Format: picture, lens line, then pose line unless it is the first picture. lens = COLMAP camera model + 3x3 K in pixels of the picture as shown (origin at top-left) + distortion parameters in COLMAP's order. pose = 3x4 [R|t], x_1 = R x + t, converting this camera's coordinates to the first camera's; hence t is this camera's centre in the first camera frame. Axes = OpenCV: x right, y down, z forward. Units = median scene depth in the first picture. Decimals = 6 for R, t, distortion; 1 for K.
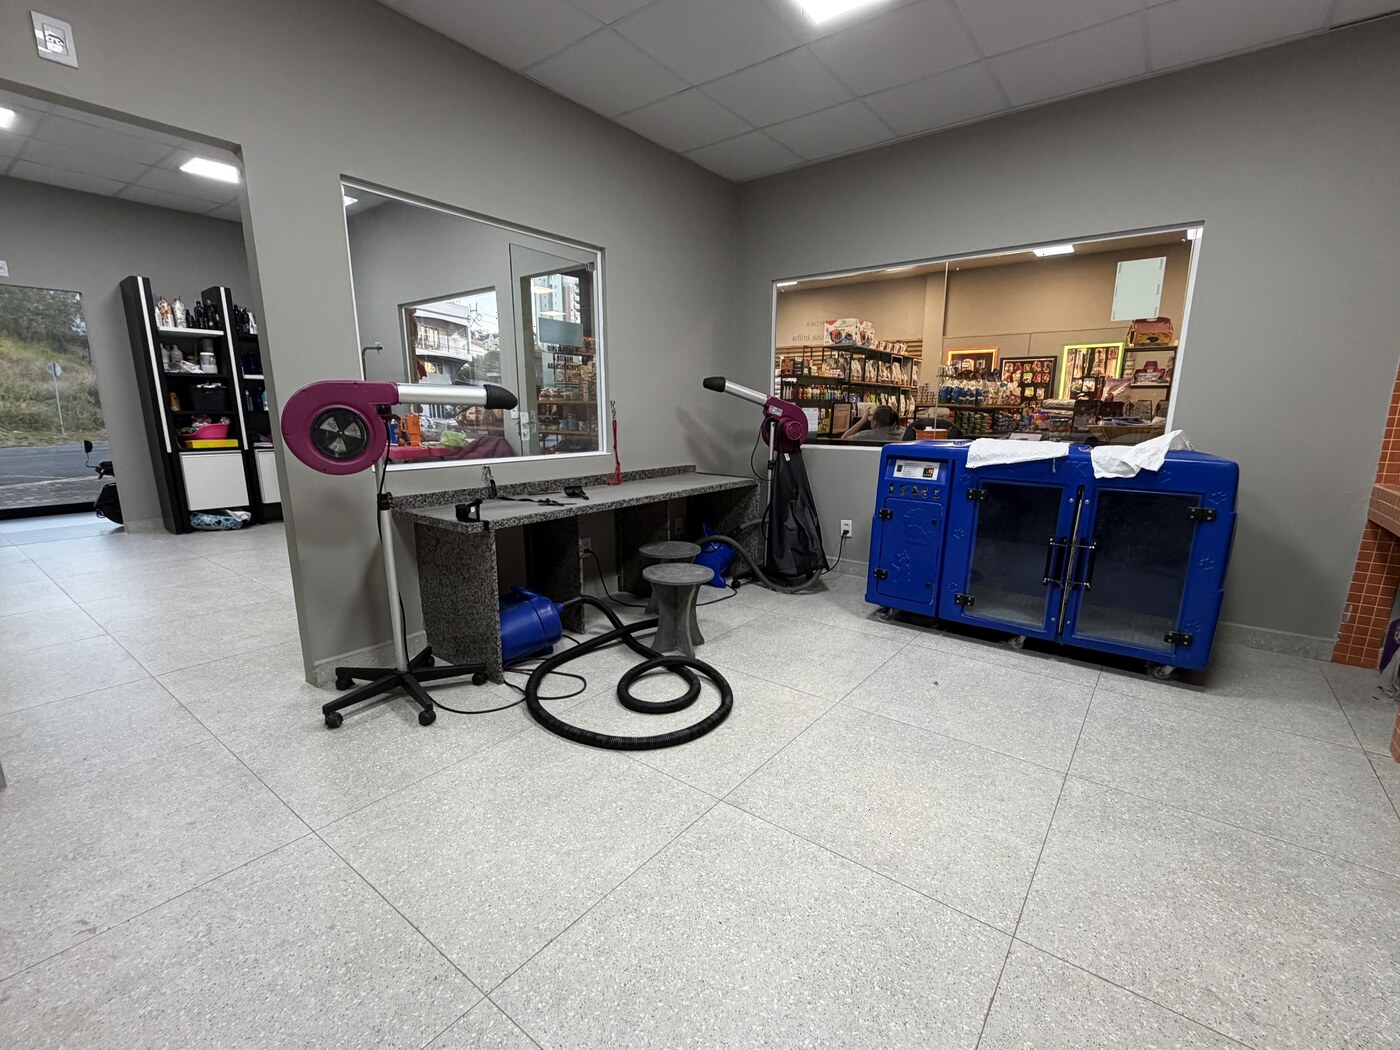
lens RADIAL K [[619.3, 0, 701.6], [0, 619.3, 533.1], [0, 0, 1]] dist [-0.001022, -0.000180]
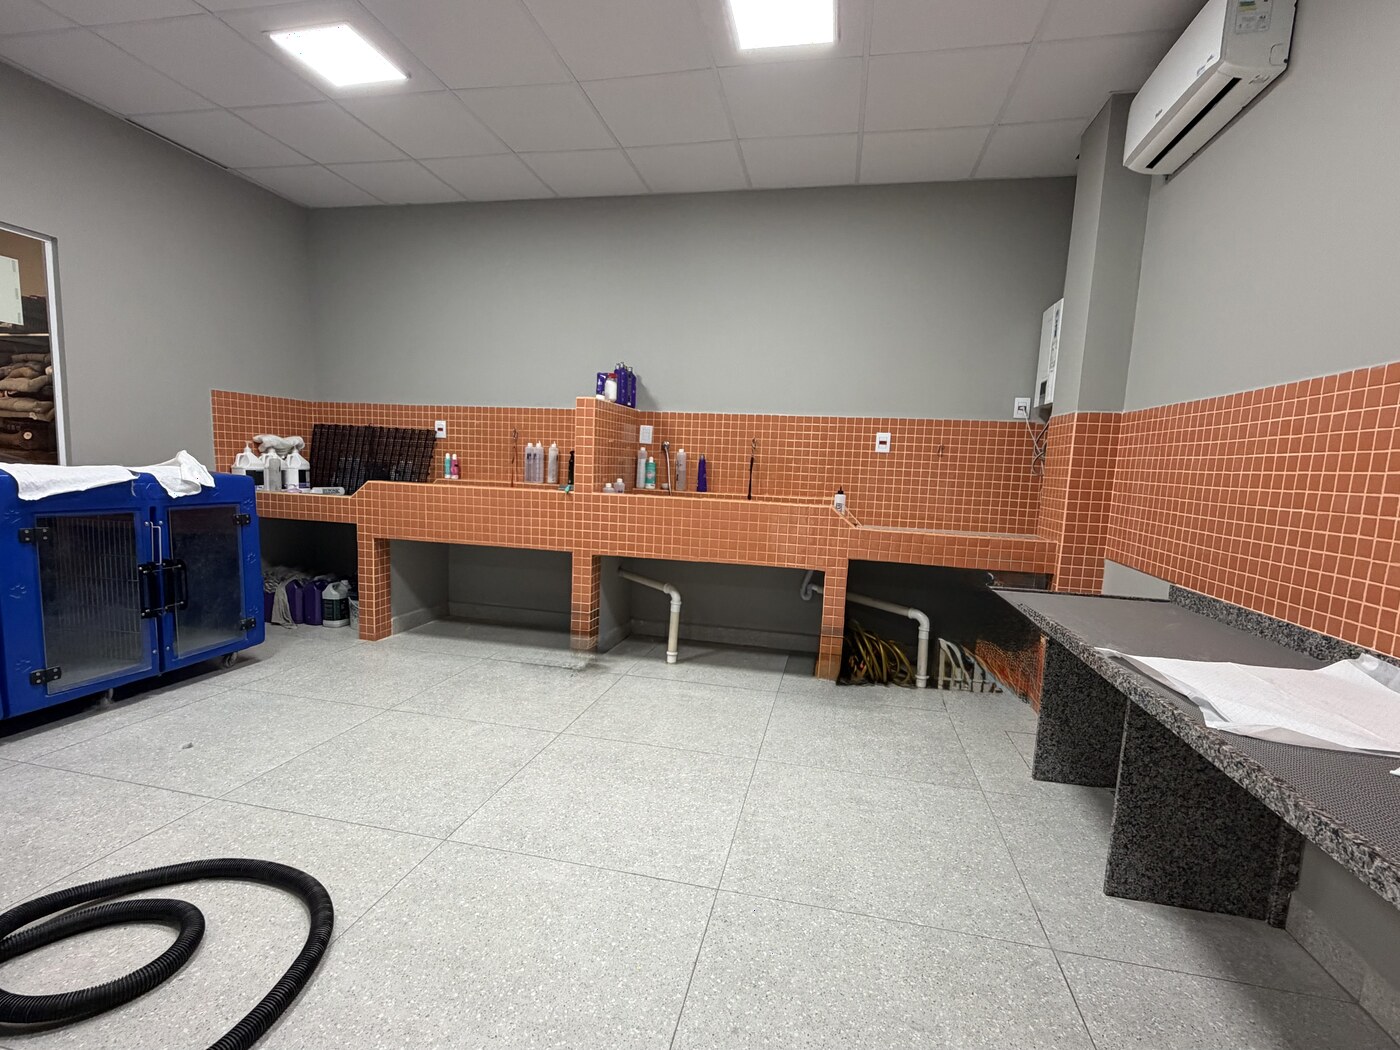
lens RADIAL K [[619.3, 0, 703.2], [0, 619.3, 531.0], [0, 0, 1]] dist [-0.001022, -0.000180]
pose [[-0.402647, -0.122759, 0.907087, -0.609231], [0.137394, 0.971634, 0.192483, -0.107068], [-0.904985, 0.202131, -0.374359, 0.579581]]
